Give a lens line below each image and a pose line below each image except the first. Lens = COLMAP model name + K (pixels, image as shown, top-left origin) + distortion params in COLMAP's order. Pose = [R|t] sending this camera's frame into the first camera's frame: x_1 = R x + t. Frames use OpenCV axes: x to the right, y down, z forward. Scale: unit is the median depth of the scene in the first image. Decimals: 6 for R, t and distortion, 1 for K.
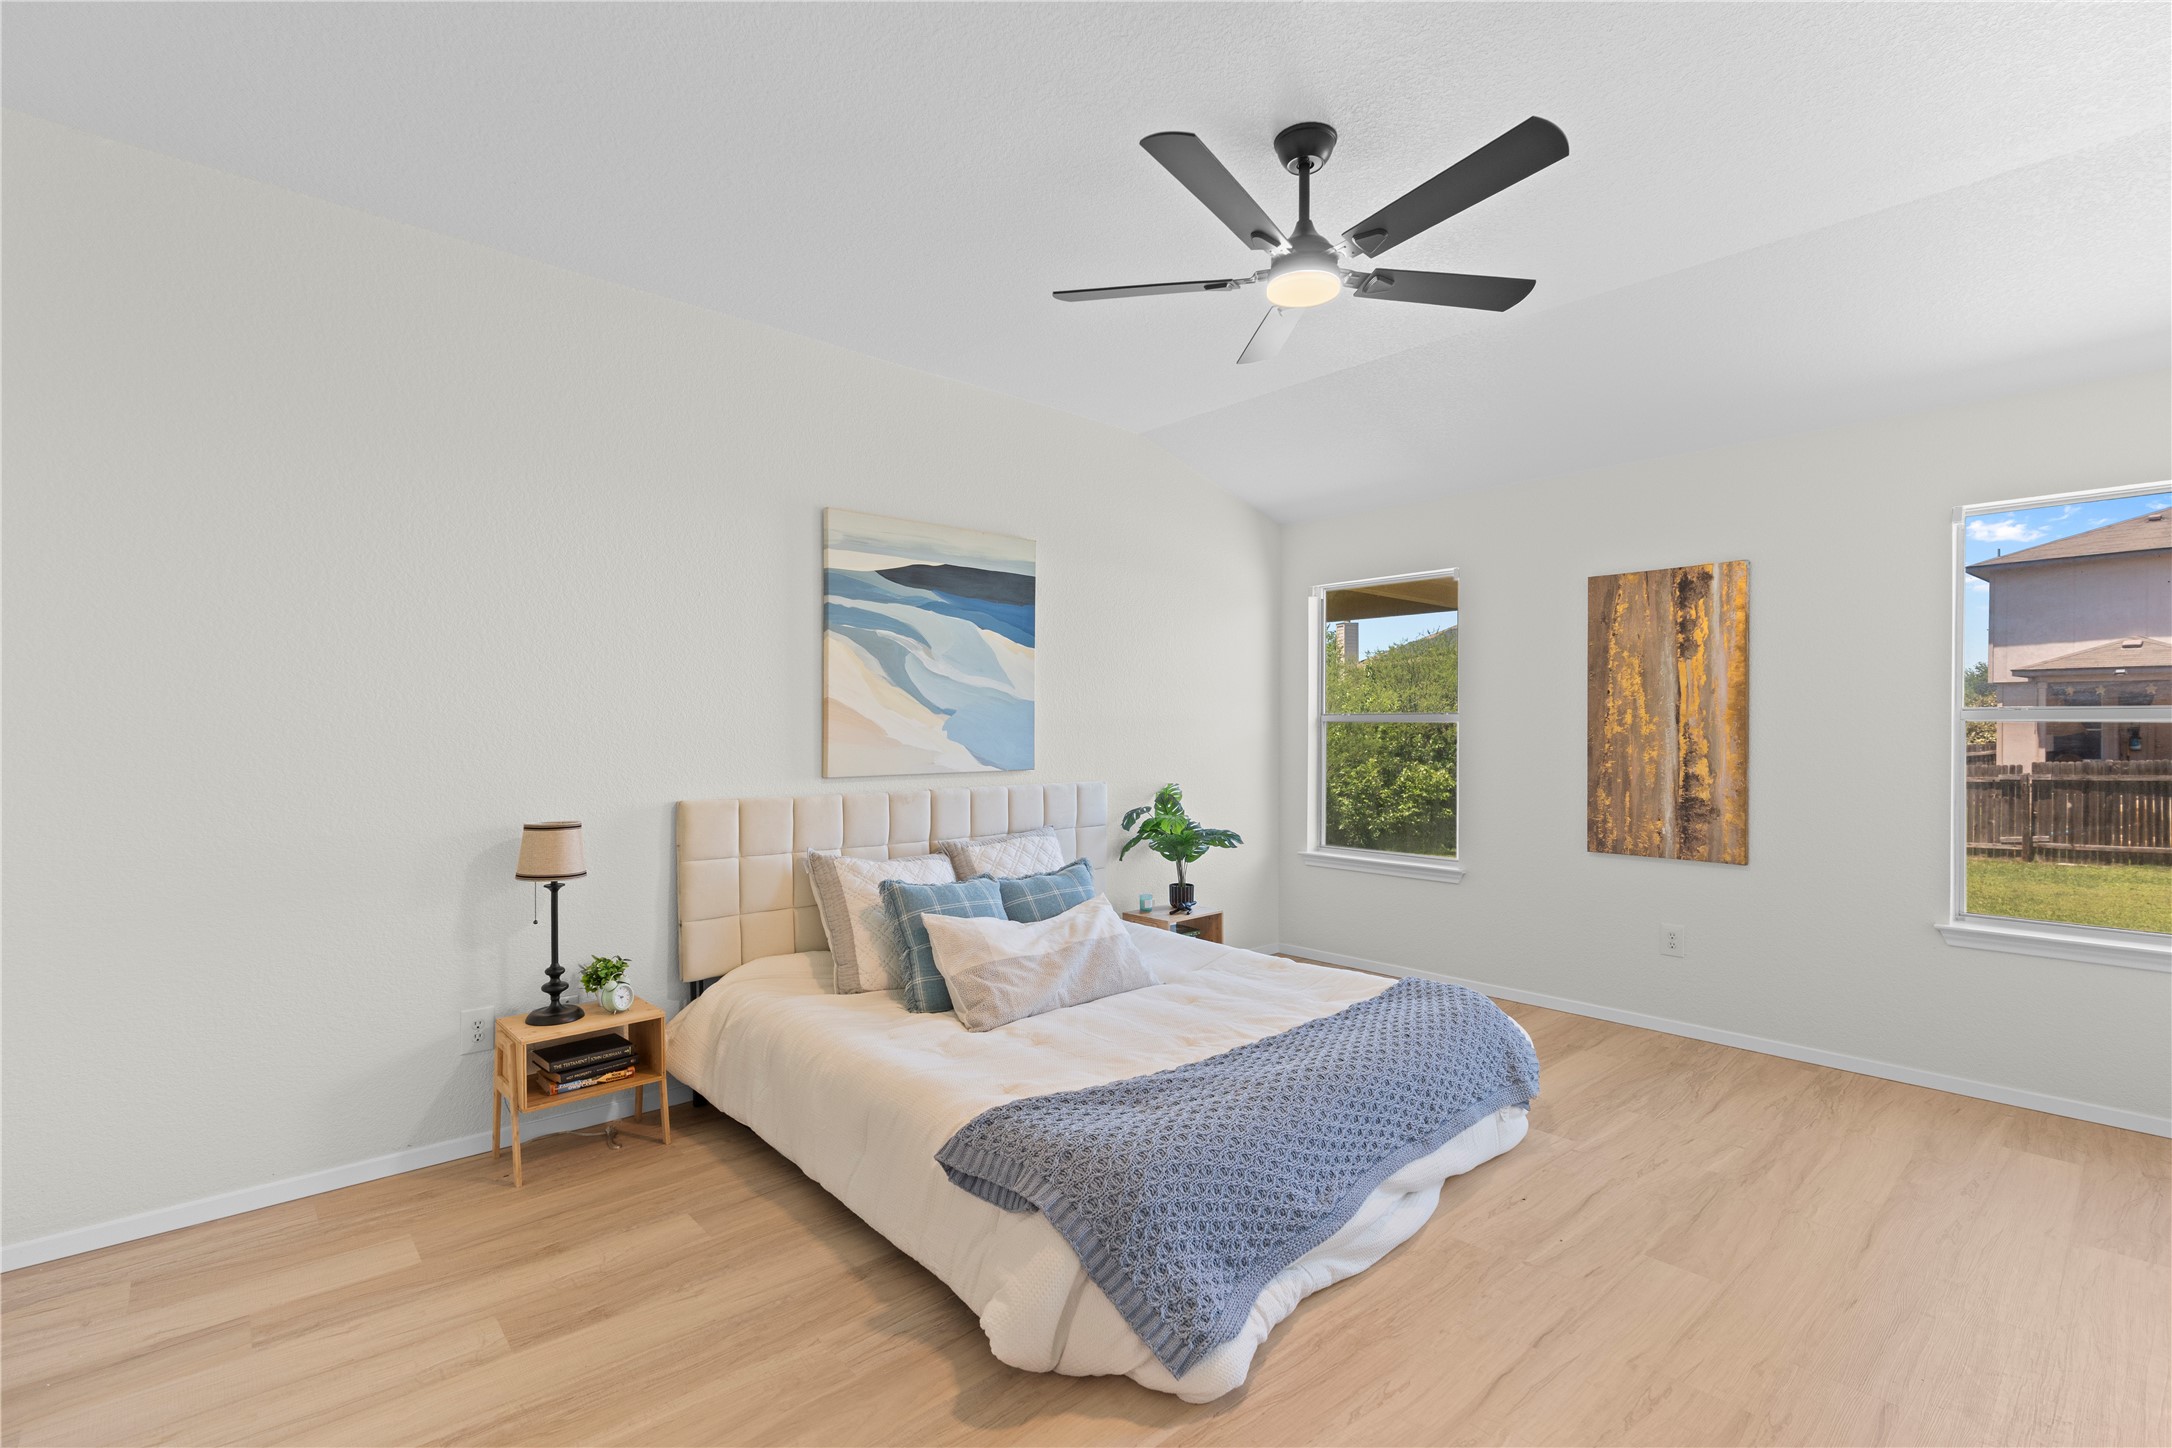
lens RADIAL K [[983.8, 0, 1088.4], [0, 983.8, 728.8], [0, 0, 1]] dist [-0.012021, 0.004205]
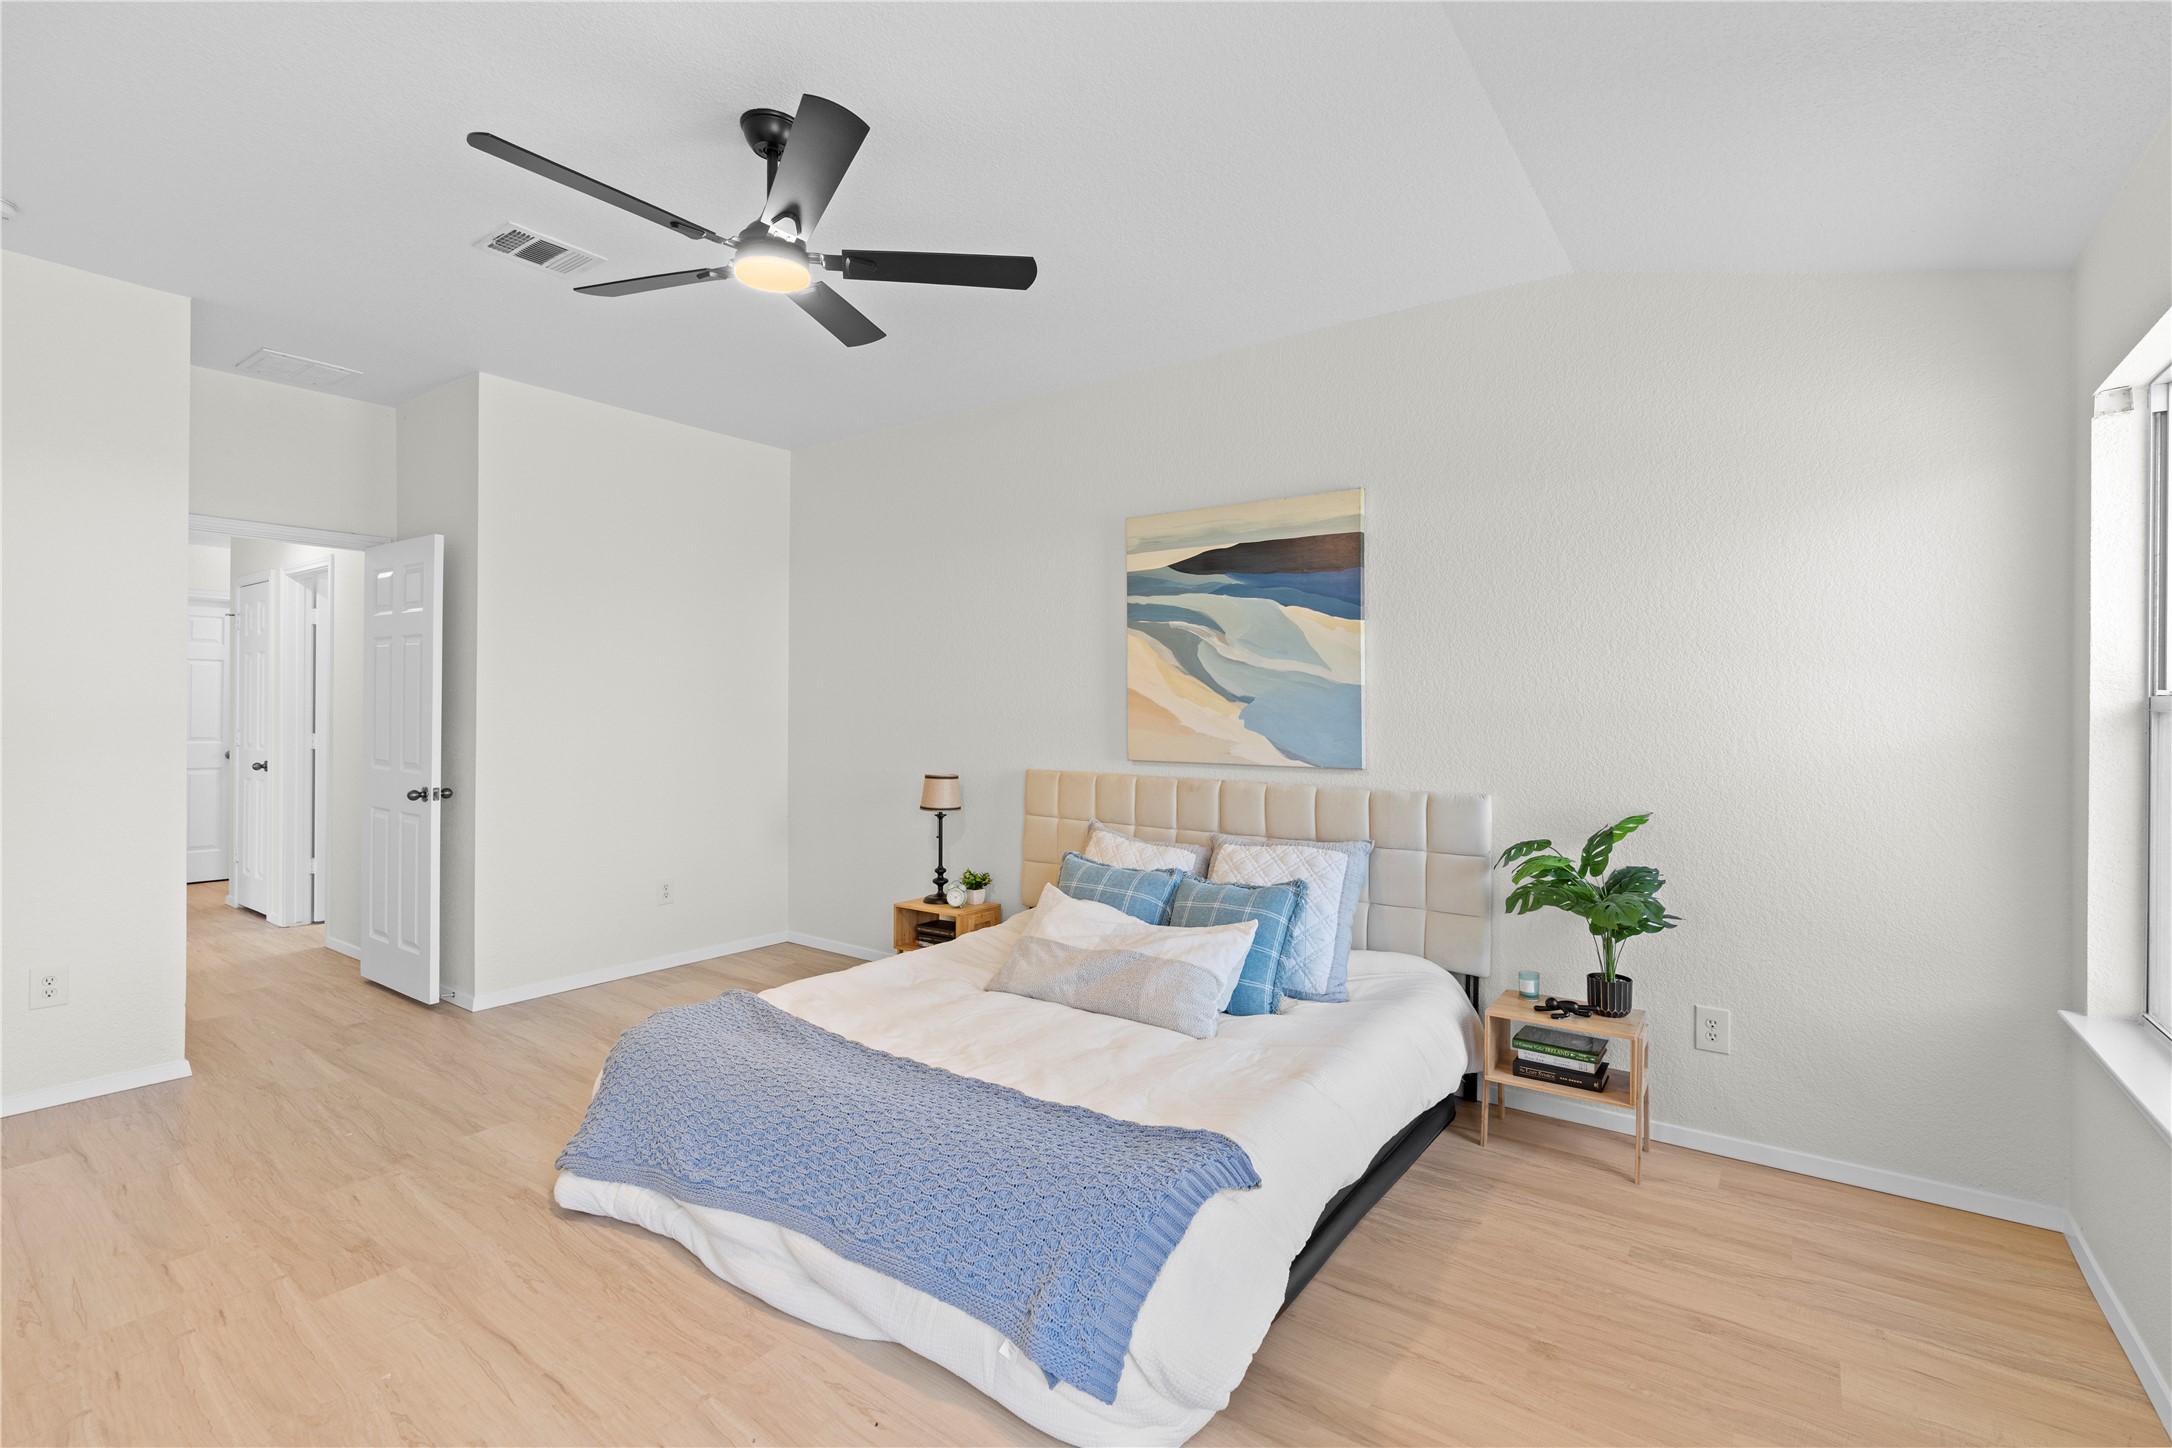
lens RADIAL K [[983.8, 0, 1084.7], [0, 983.8, 708.0], [0, 0, 1]] dist [-0.012021, 0.004205]
pose [[0.203089, -0.003209, -0.979155, 0.756776], [-0.012467, 0.999905, -0.005863, -0.001827], [0.979081, 0.013398, 0.203030, 0.671106]]
